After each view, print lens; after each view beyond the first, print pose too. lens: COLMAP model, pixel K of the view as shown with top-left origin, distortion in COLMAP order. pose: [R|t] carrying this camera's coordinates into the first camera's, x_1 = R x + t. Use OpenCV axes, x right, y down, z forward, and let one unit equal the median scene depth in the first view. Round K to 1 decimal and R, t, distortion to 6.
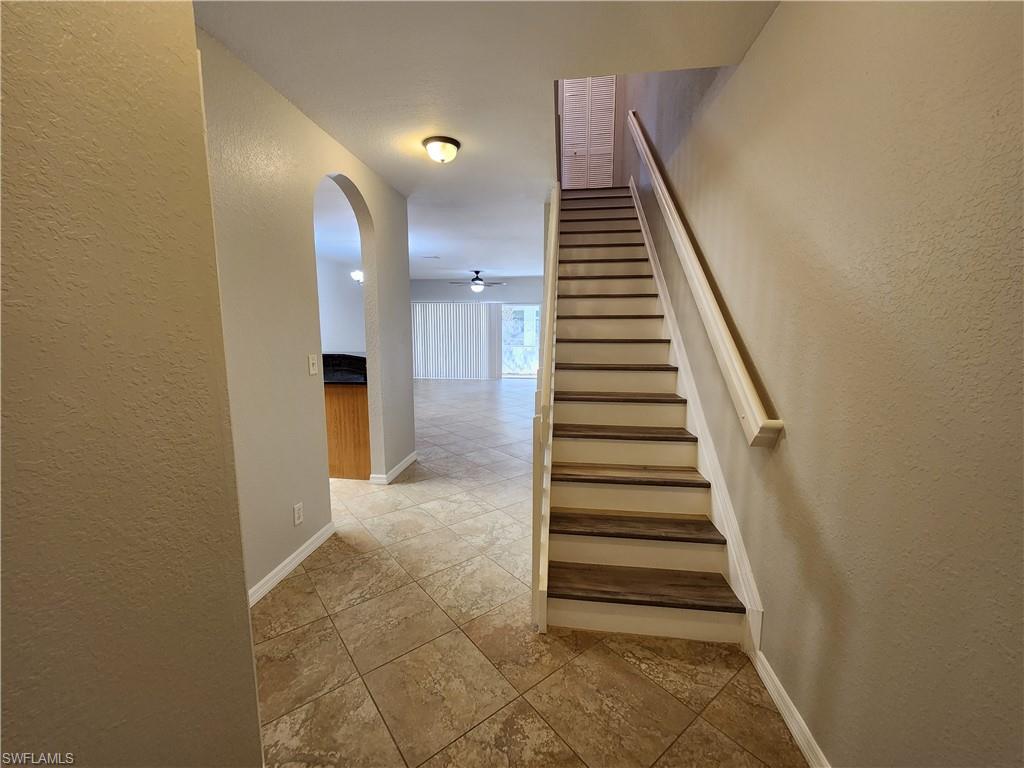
lens RADIAL K [[419.8, 0, 512.0], [0, 419.8, 384.0], [0, 0, 1]] dist [-0.002345, -0.000441]
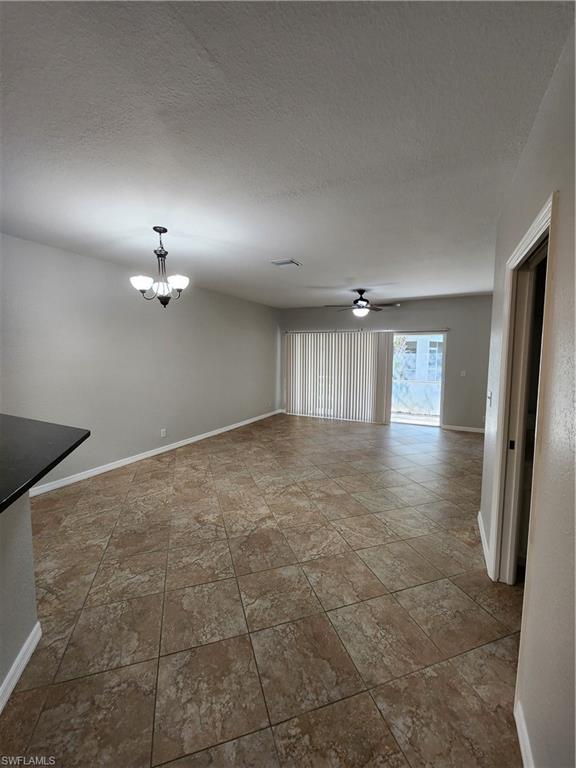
lens RADIAL K [[314.9, 0, 287.2], [0, 314.9, 381.2], [0, 0, 1]] dist [-0.002345, -0.000441]
pose [[0.939302, 0.029327, -0.341836, -0.005802], [-0.047769, 0.997814, -0.045657, -0.058178], [0.339750, 0.059215, 0.938650, 0.362079]]
